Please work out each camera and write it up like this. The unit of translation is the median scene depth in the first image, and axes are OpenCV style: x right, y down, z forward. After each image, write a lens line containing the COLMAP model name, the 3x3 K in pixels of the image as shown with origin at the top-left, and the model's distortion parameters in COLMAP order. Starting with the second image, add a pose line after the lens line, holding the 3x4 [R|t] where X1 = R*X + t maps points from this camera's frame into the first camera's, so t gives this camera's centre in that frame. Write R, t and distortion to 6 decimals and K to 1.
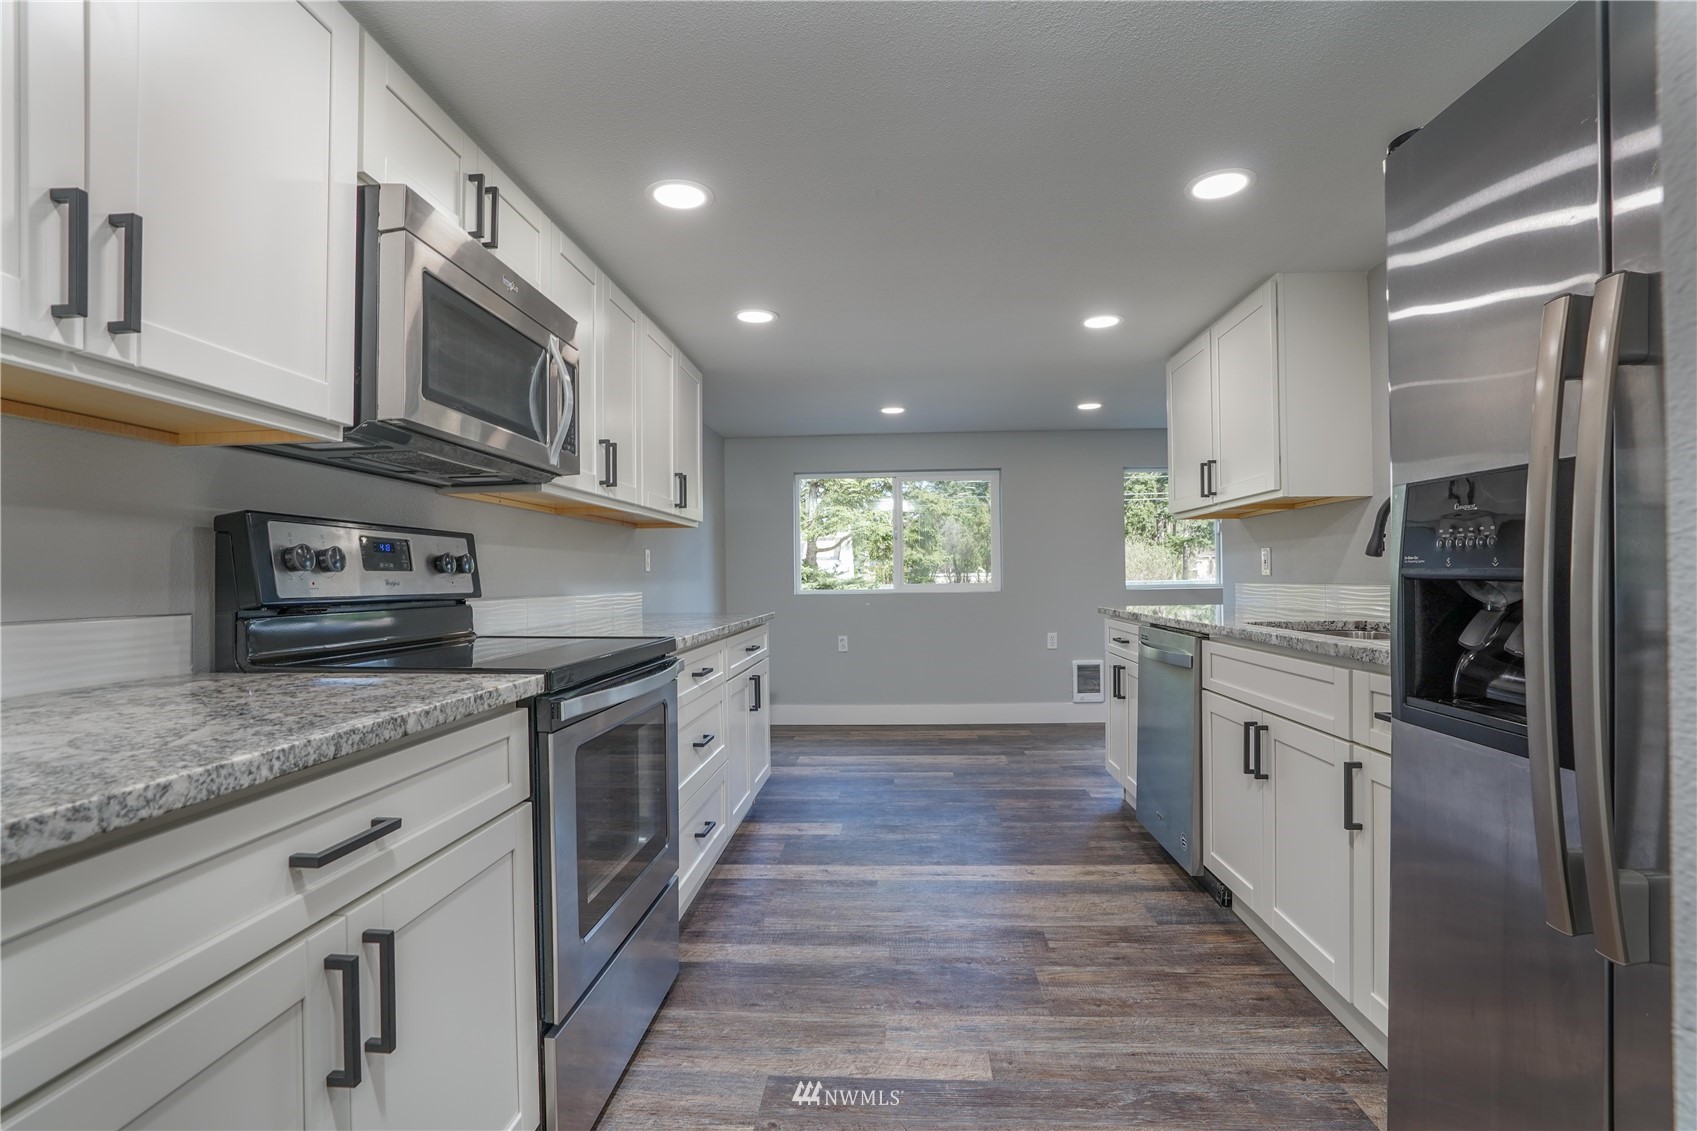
lens RADIAL K [[785.4, 0, 853.0], [0, 785.4, 569.9], [0, 0, 1]] dist [-0.065254, 0.024966]
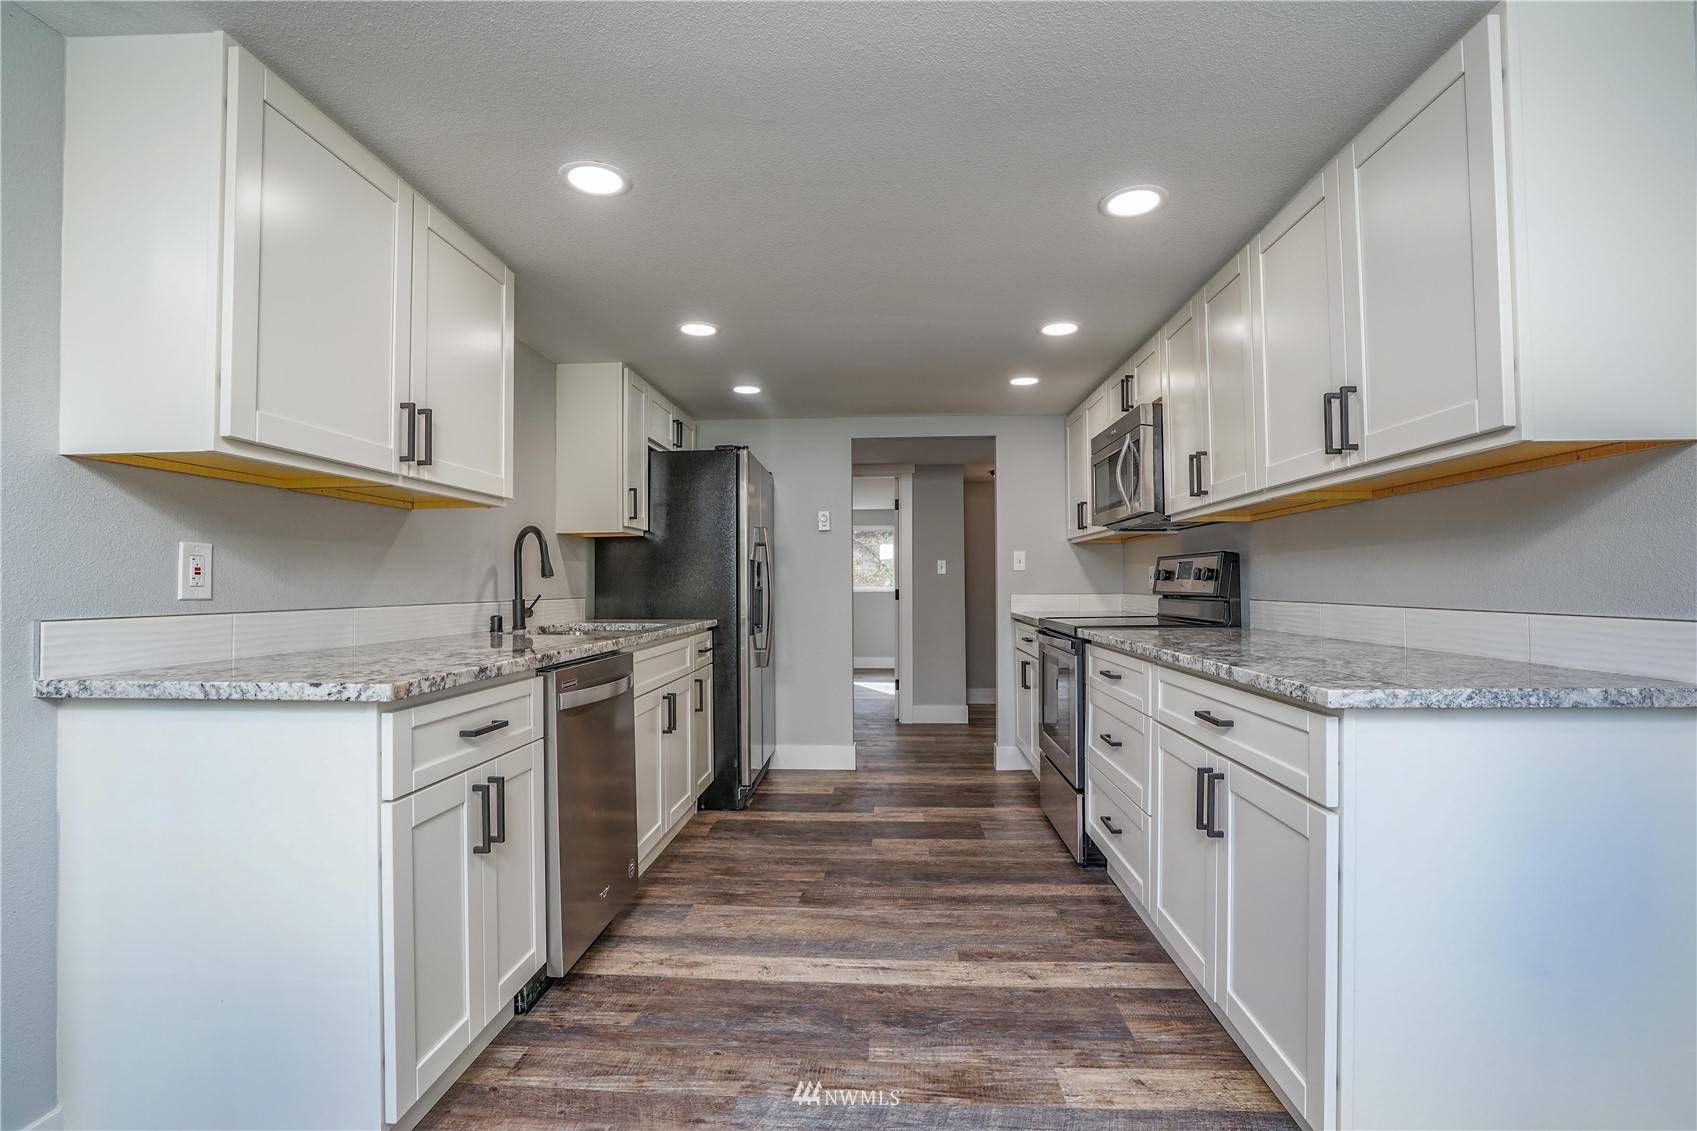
lens RADIAL K [[785.4, 0, 855.7], [0, 785.4, 572.5], [0, 0, 1]] dist [-0.065254, 0.024966]
pose [[-0.999806, 0.015025, -0.012733, 0.179311], [0.015329, 0.999593, -0.024069, 0.013883], [0.012366, -0.024259, -0.999629, 2.261659]]
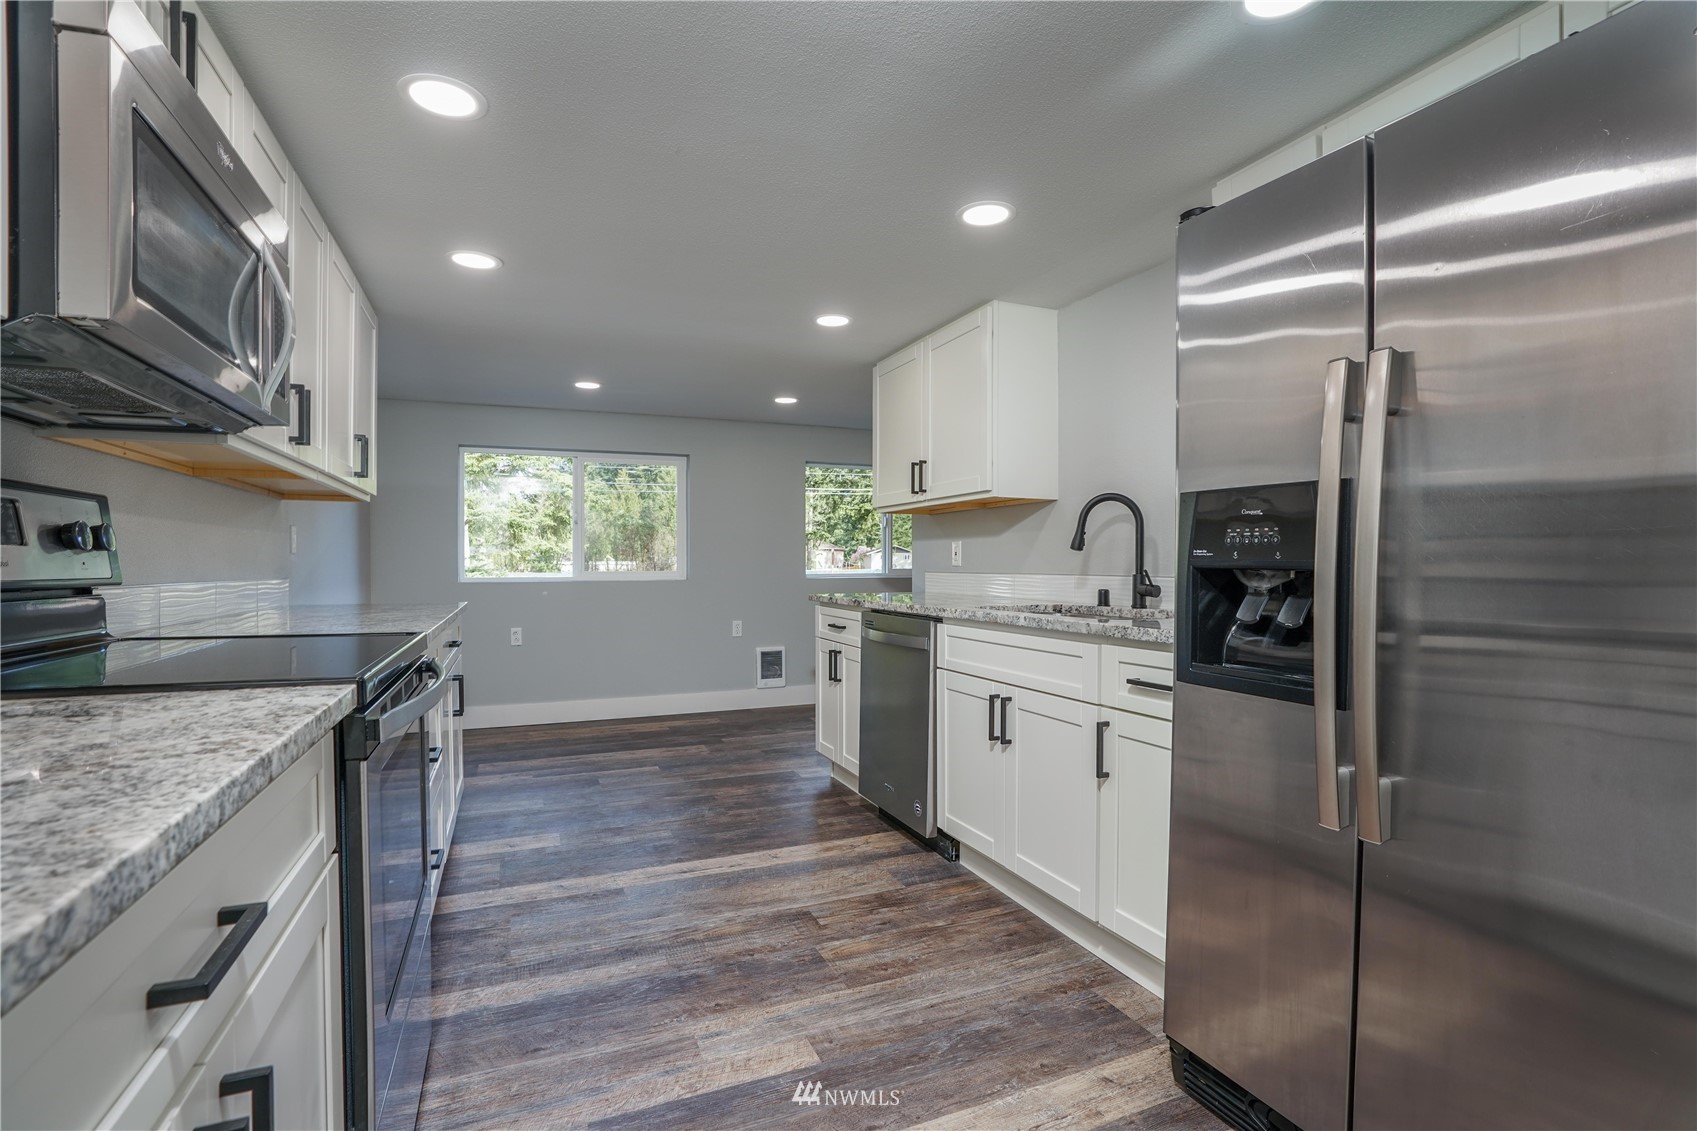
lens RADIAL K [[785.4, 0, 848.9], [0, 785.4, 570.7], [0, 0, 1]] dist [-0.065254, 0.024966]
pose [[0.894692, 0.007045, 0.446628, -0.178713], [-0.013554, 0.999843, 0.011381, 0.004684], [-0.446478, -0.016236, 0.894647, 0.065968]]
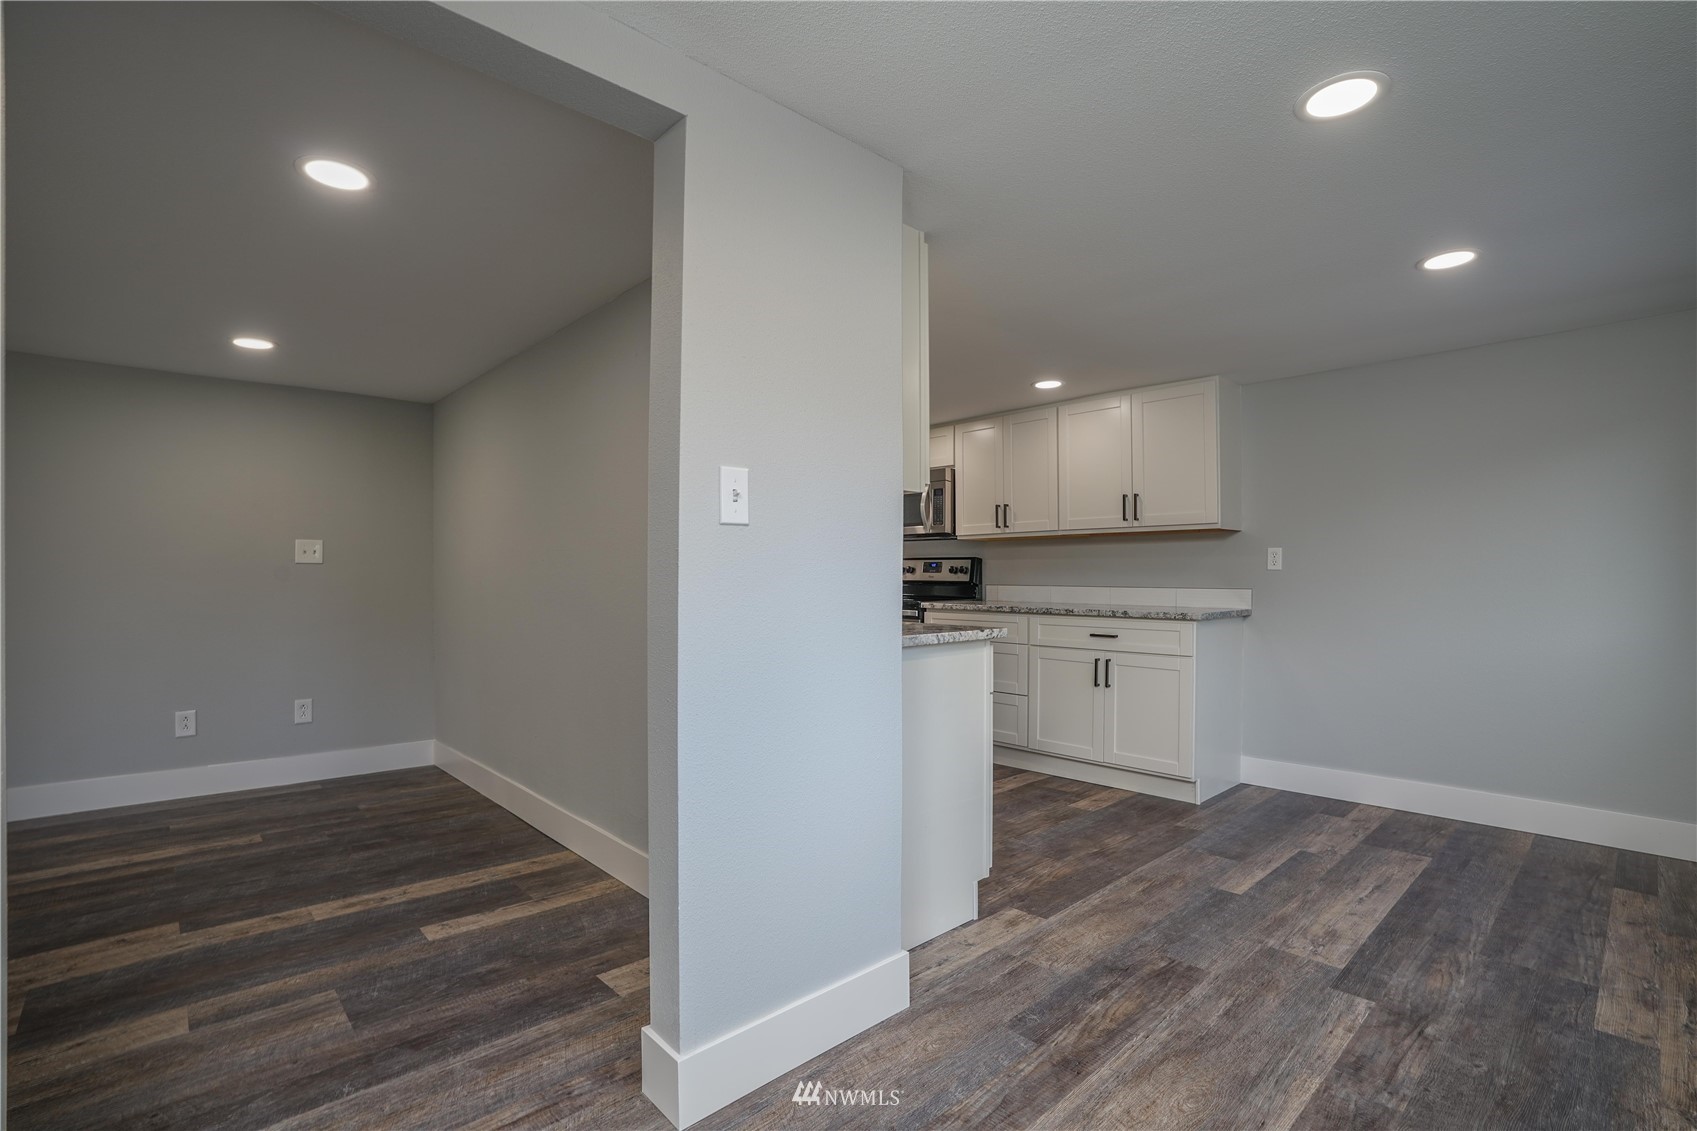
lens RADIAL K [[785.4, 0, 854.4], [0, 785.4, 569.6], [0, 0, 1]] dist [-0.065254, 0.024966]
pose [[-0.683864, 0.006572, -0.729580, 1.494976], [0.013226, 0.999907, -0.003390, -0.003936], [0.729490, -0.011967, -0.683887, 2.286096]]
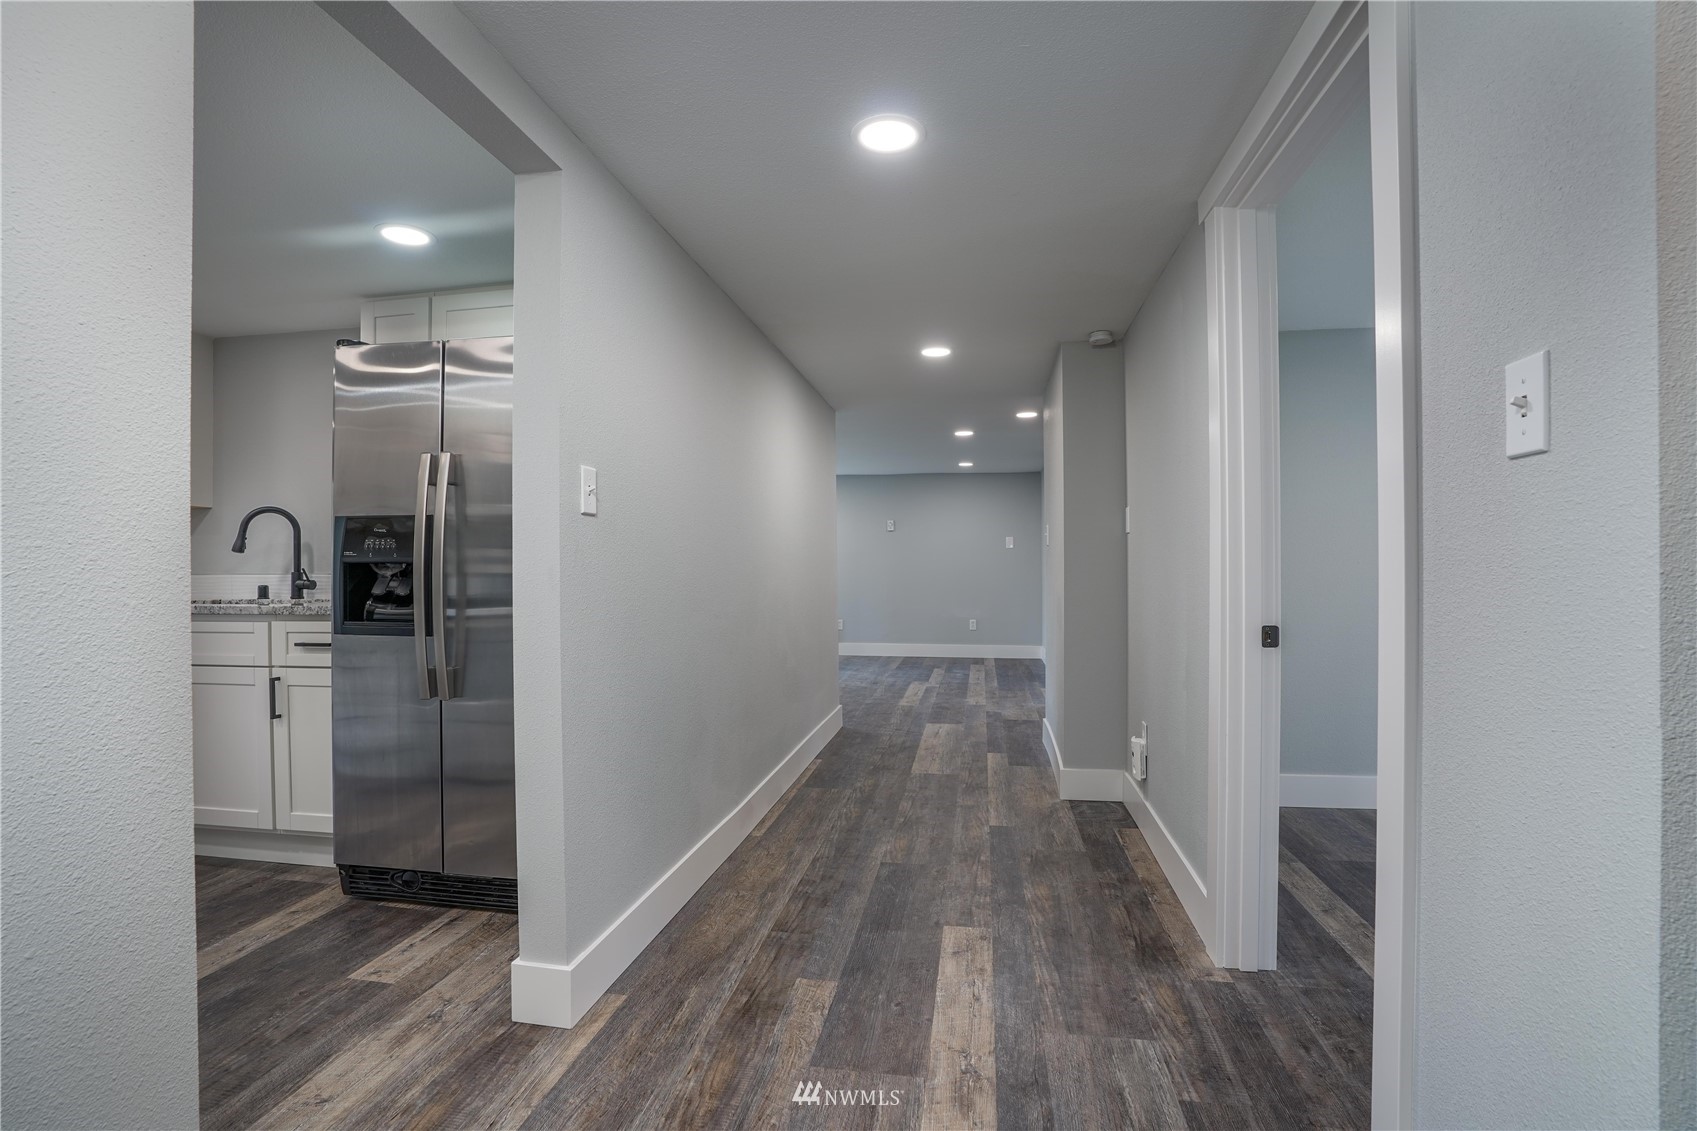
lens RADIAL K [[785.4, 0, 847.4], [0, 785.4, 570.8], [0, 0, 1]] dist [-0.065254, 0.024966]
pose [[0.106314, 0.006773, 0.994310, -0.602069], [-0.002960, 0.999975, -0.006496, 0.021997], [-0.994328, -0.002253, 0.106331, -0.279433]]
